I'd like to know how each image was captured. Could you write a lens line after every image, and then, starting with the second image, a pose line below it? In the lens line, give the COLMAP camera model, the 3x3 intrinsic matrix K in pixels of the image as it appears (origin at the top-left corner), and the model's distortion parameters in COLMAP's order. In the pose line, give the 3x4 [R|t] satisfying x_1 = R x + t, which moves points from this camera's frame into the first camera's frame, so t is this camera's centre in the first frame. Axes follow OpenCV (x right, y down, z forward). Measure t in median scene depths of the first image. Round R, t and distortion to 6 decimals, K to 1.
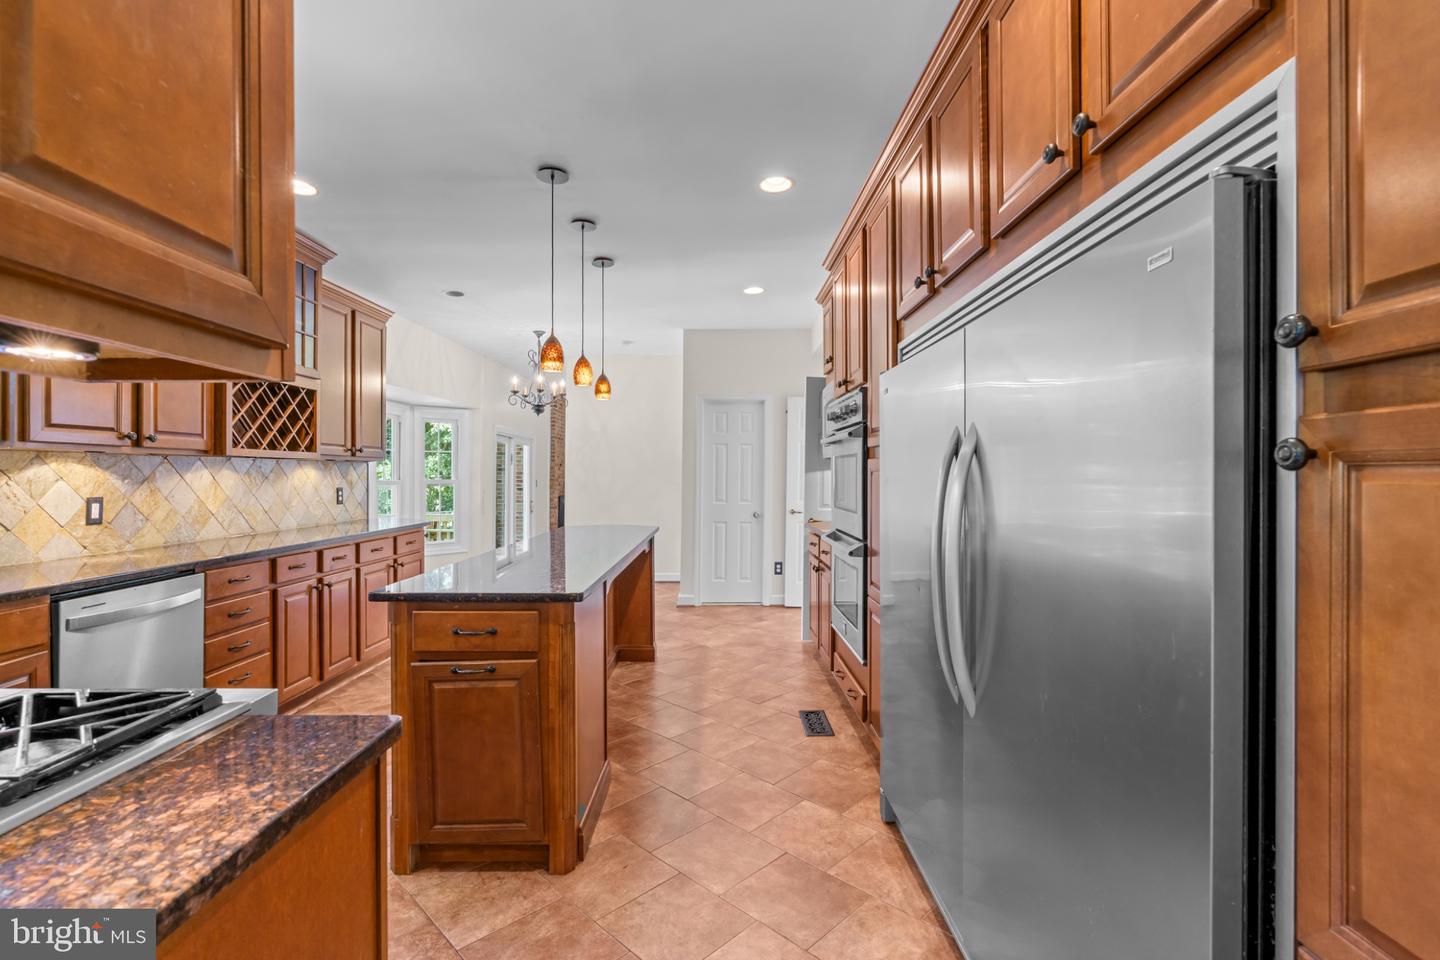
lens RADIAL K [[651.2, 0, 721.6], [0, 651.2, 479.0], [0, 0, 1]] dist [-0.000843, 0.000968]
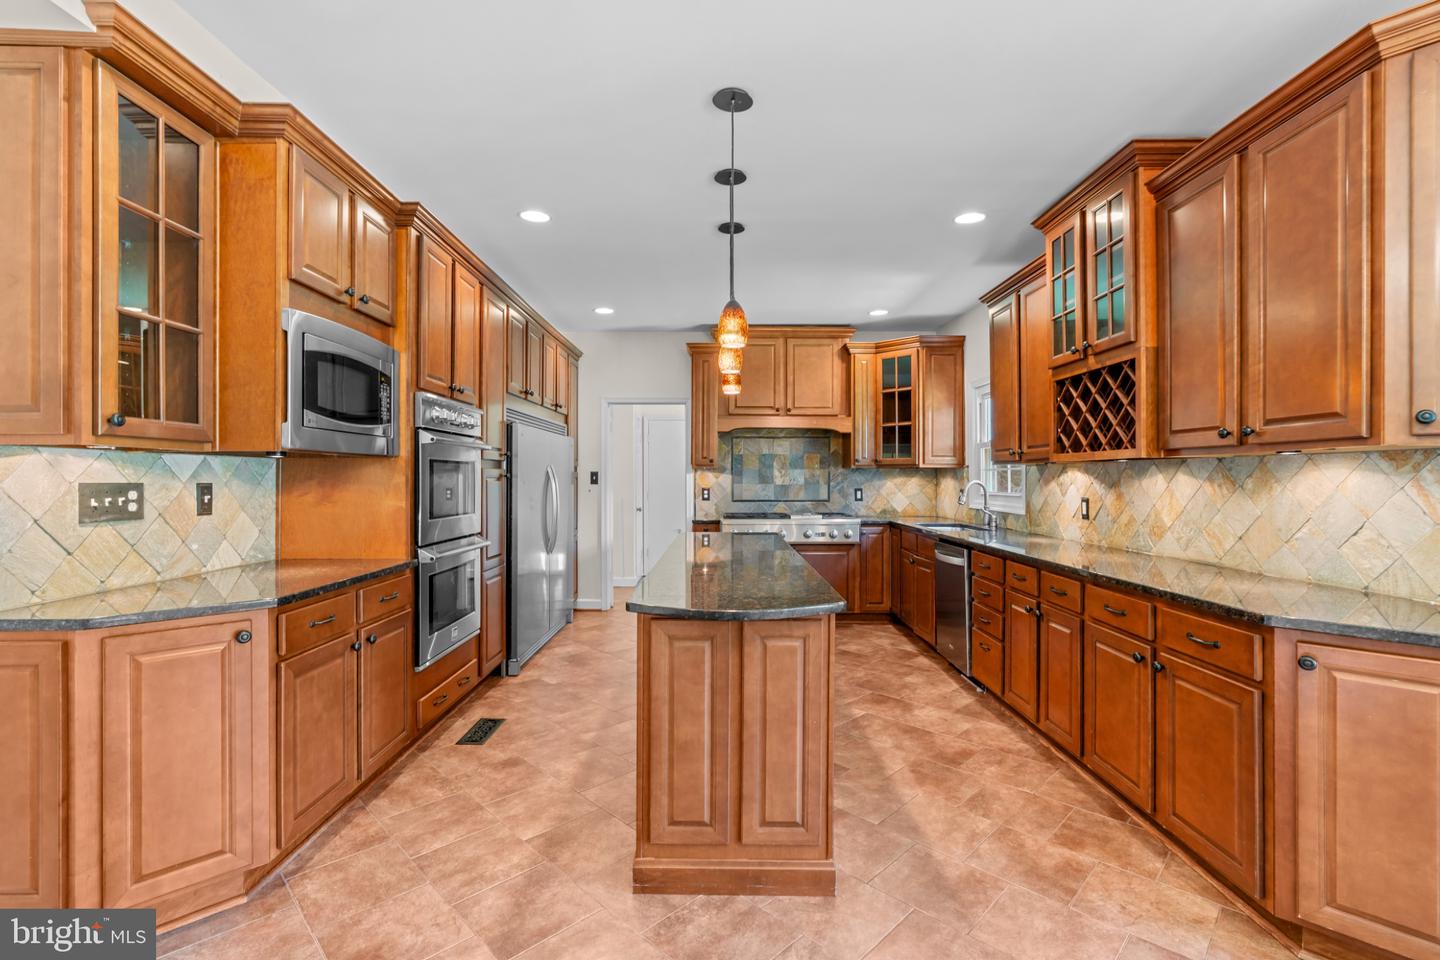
lens RADIAL K [[651.2, 0, 724.4], [0, 651.2, 477.2], [0, 0, 1]] dist [-0.000843, 0.000968]
pose [[-0.999988, 0.004504, -0.001816, -0.222396], [0.004504, 0.999990, -0.000343, -0.013002], [0.001814, -0.000351, -0.999998, 1.956404]]
